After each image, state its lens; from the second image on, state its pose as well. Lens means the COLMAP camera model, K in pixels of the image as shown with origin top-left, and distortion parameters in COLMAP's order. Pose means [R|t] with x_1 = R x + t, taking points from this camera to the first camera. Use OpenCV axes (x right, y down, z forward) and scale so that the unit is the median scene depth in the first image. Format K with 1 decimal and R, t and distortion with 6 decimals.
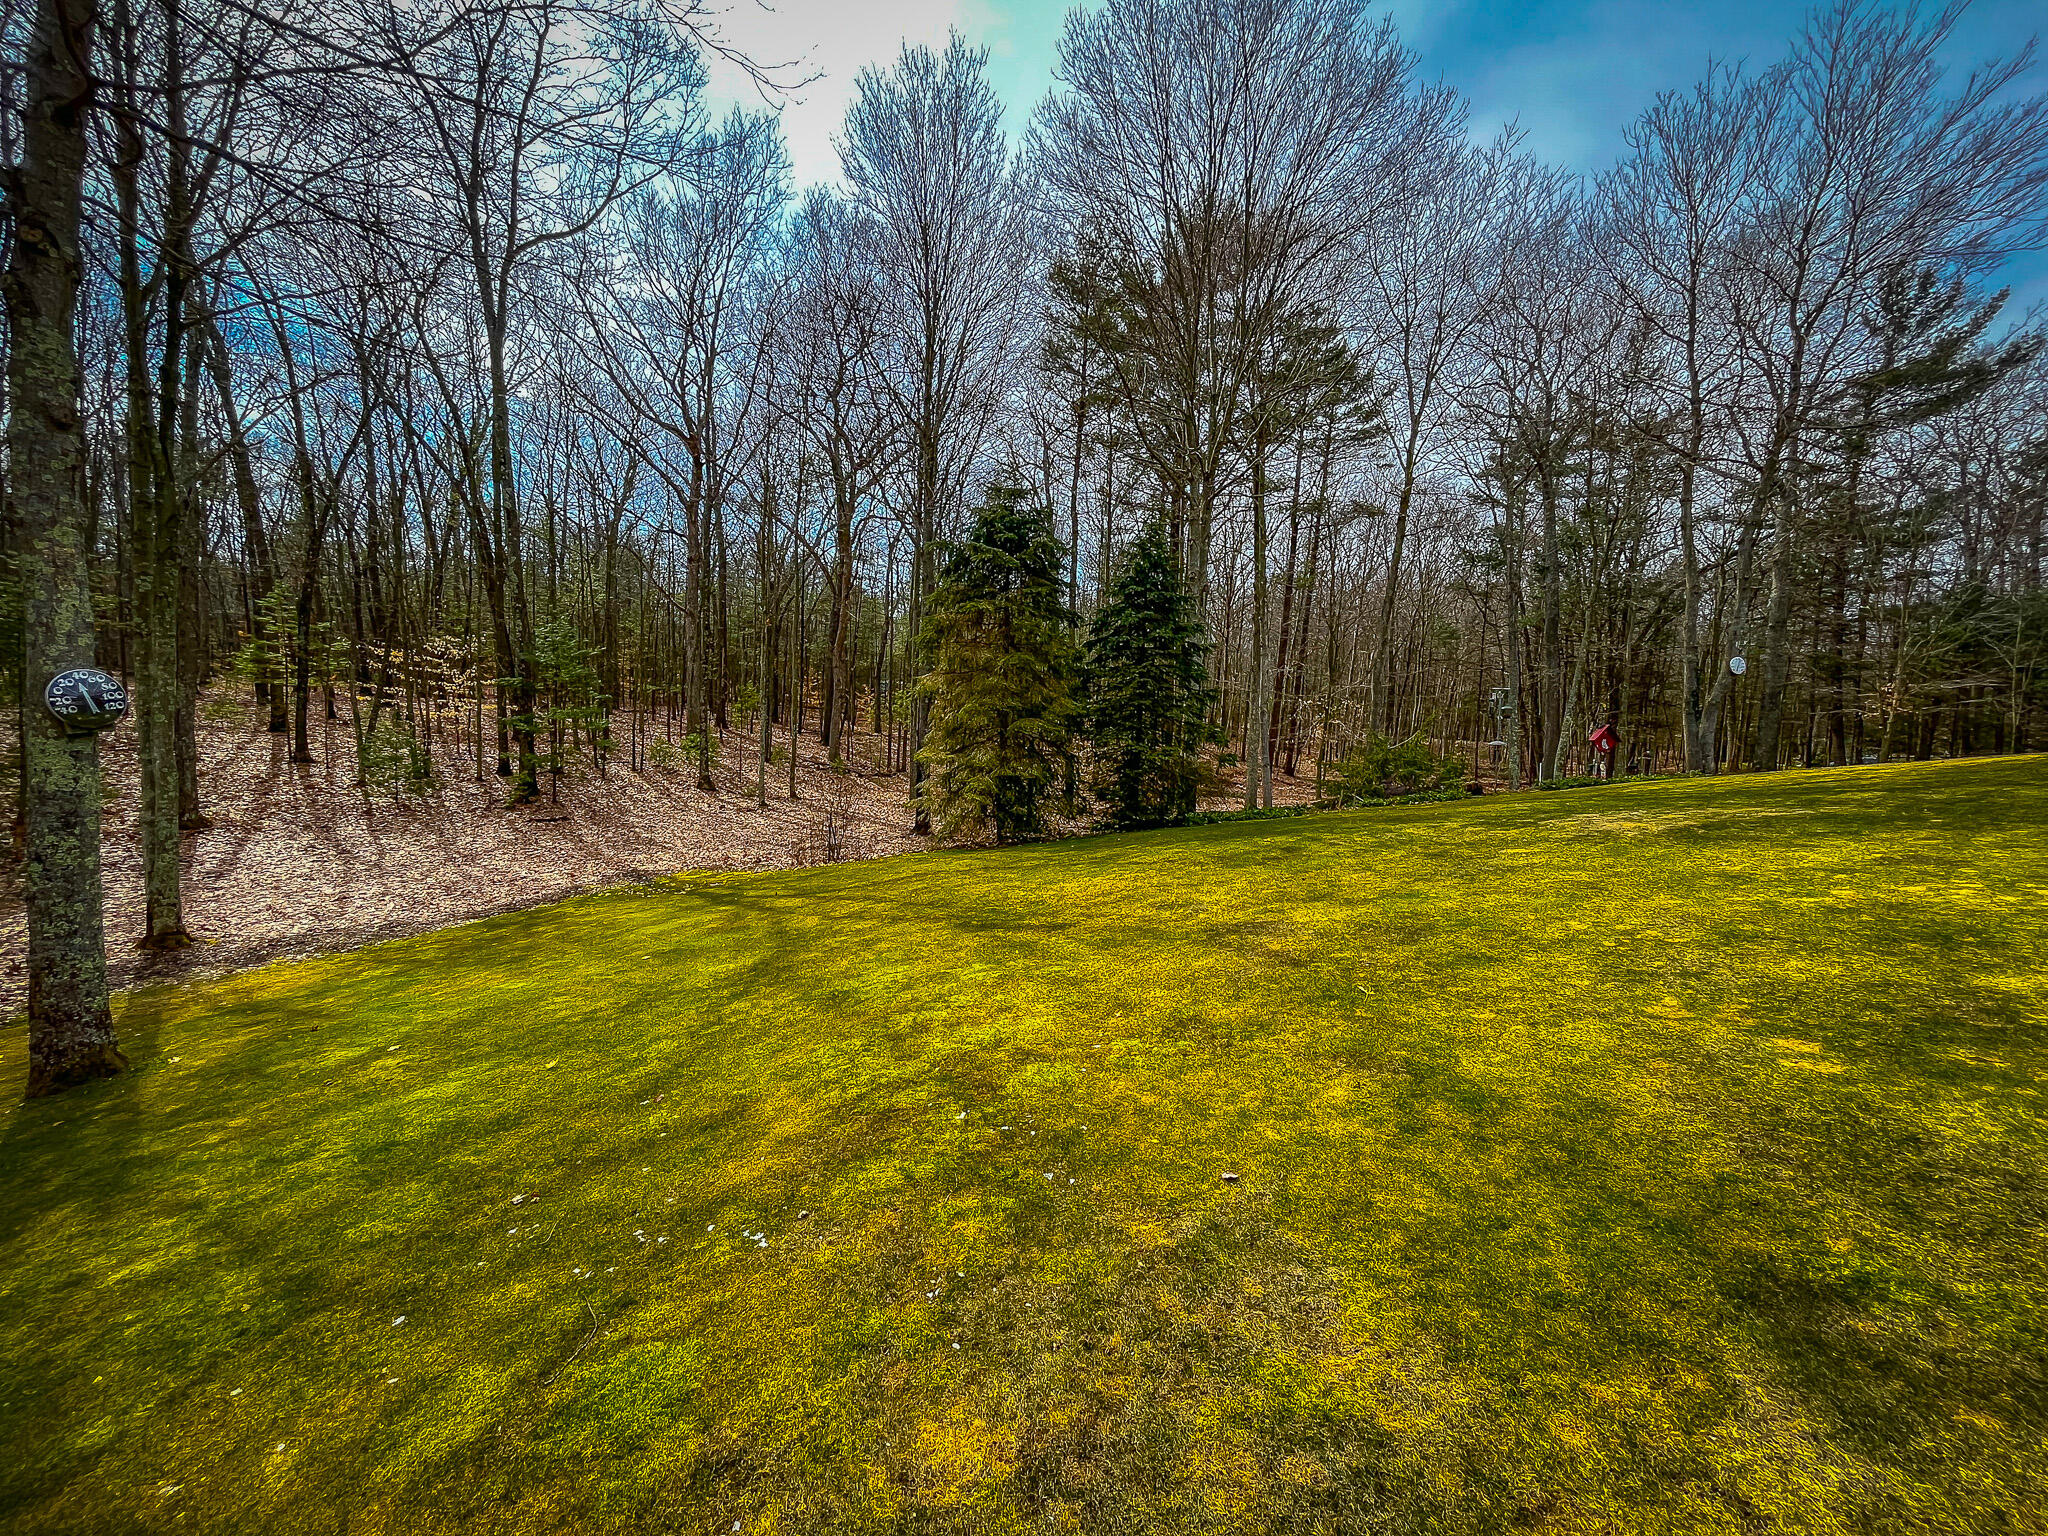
lens RADIAL K [[850.2, 0, 1028.7], [0, 850.2, 756.8], [0, 0, 1]] dist [-0.002241, -0.000097]
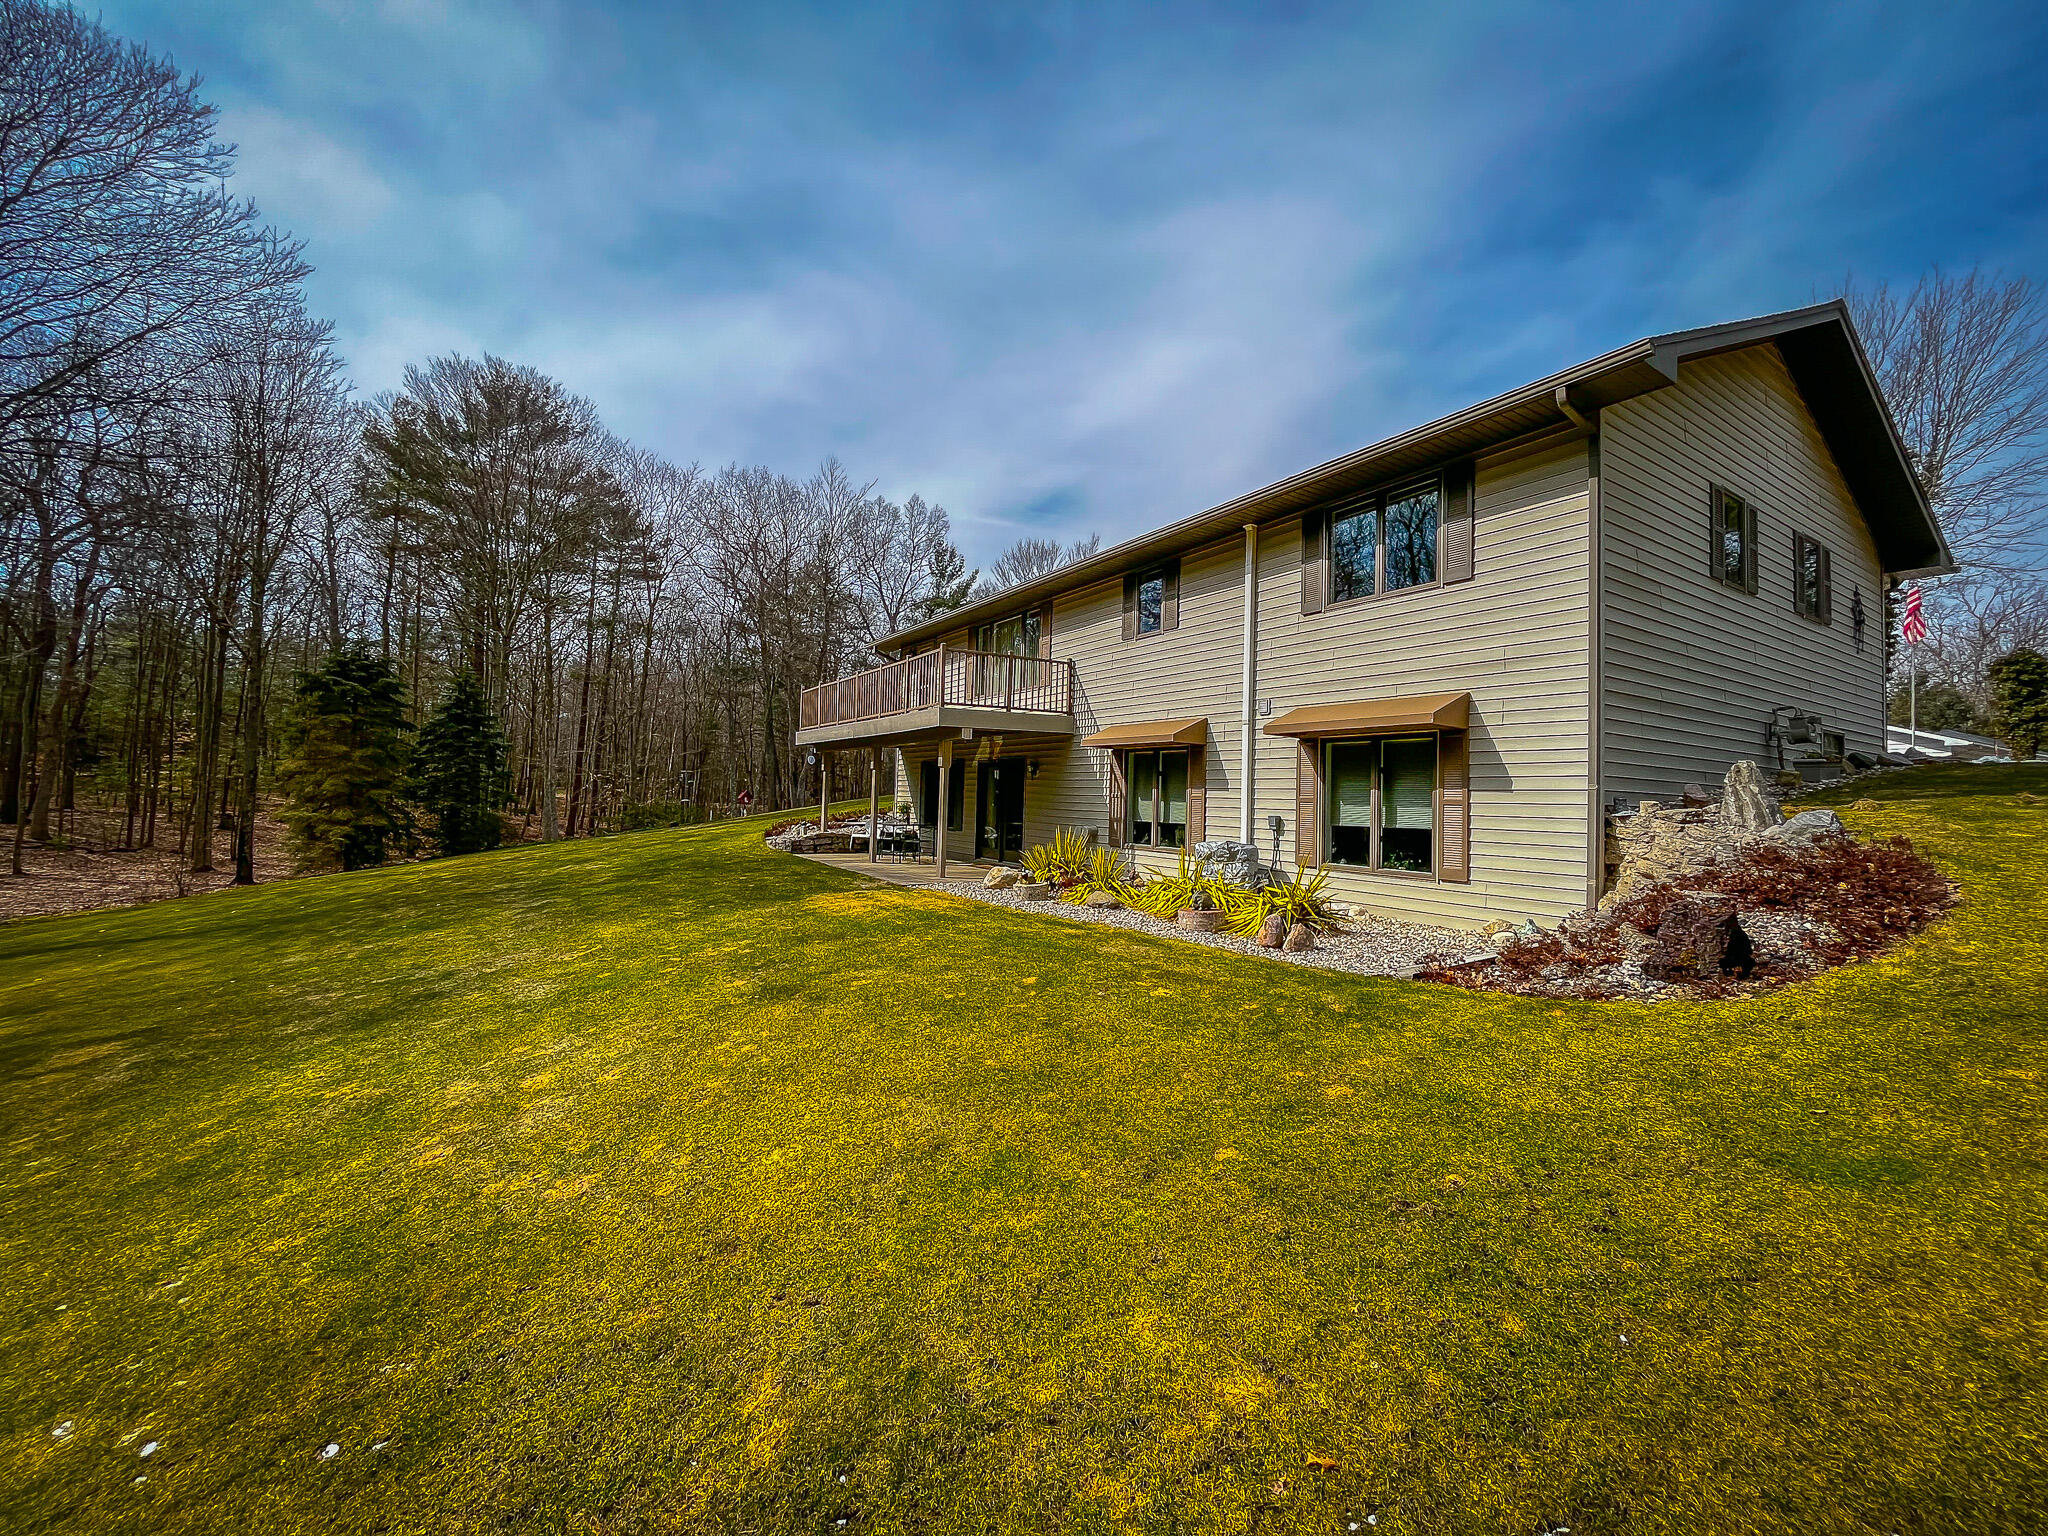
lens RADIAL K [[834.8, 0, 1054.3], [0, 834.8, 786.0], [0, 0, 1]] dist [-0.027483, -0.000107]
pose [[0.711124, -0.004652, 0.703051, -0.164331], [0.038038, 0.998768, -0.031866, 0.044027], [-0.702037, 0.049403, 0.710425, -0.914306]]
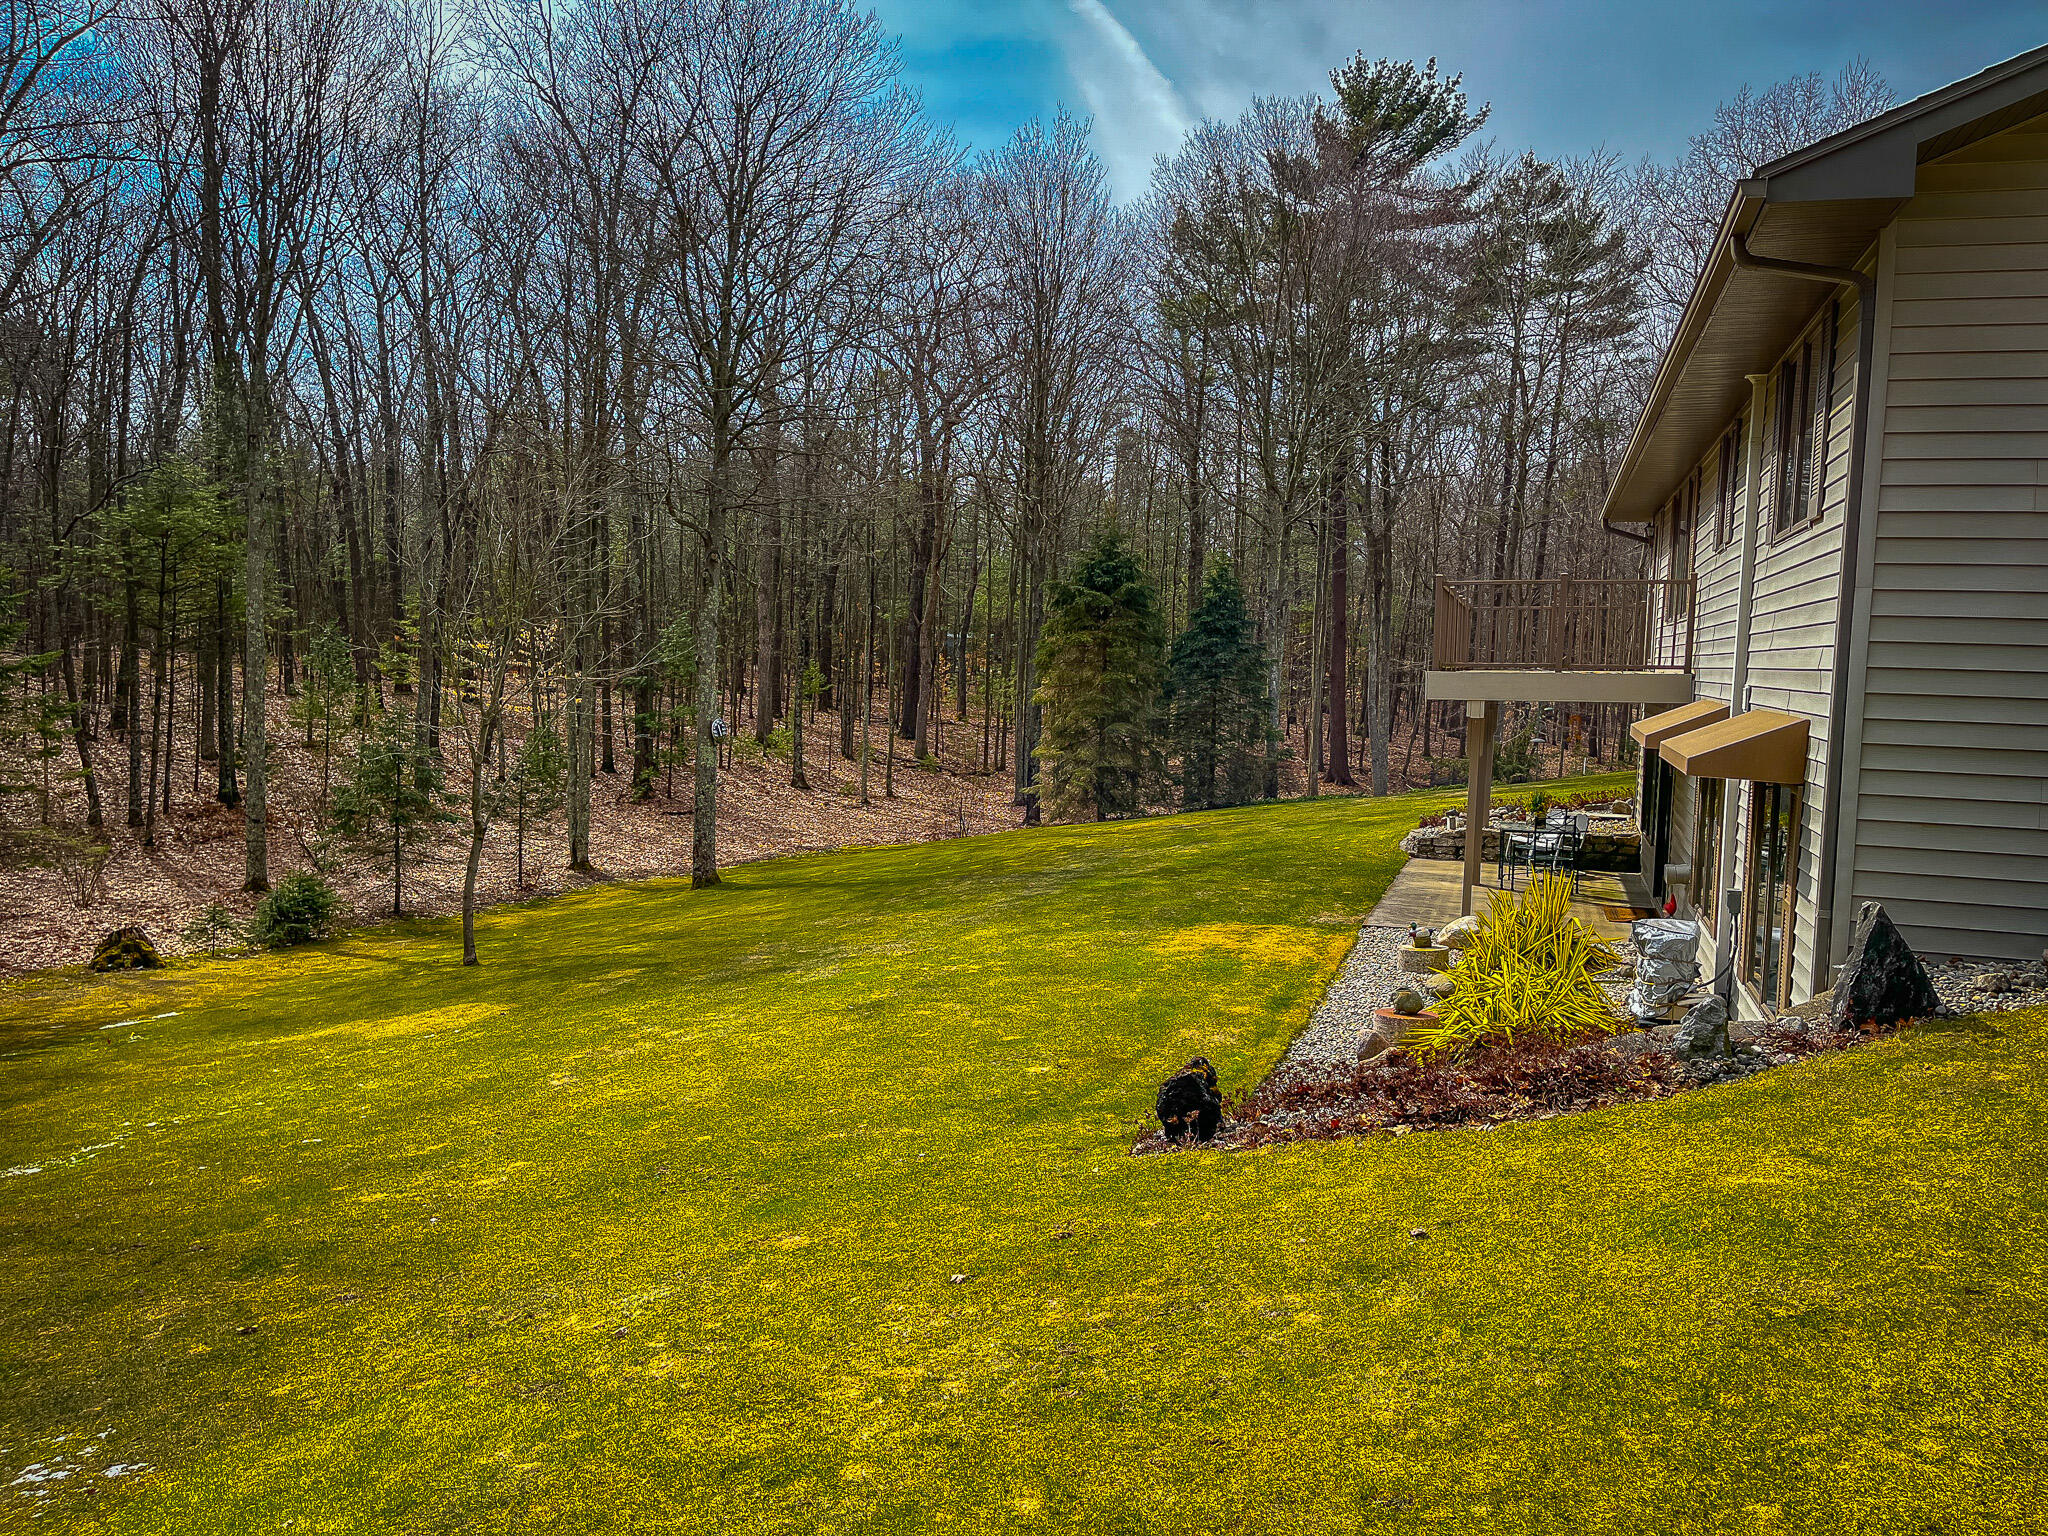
lens RADIAL K [[1565.3, 0, 1024.0], [0, 1565.3, 768.0], [0, 0, 1]] dist [0.067141, -0.106605]
pose [[0.994117, -0.001827, -0.108293, 0.101173], [0.002863, 0.999952, 0.009412, 0.001131], [0.108270, -0.009667, 0.994075, -1.253489]]
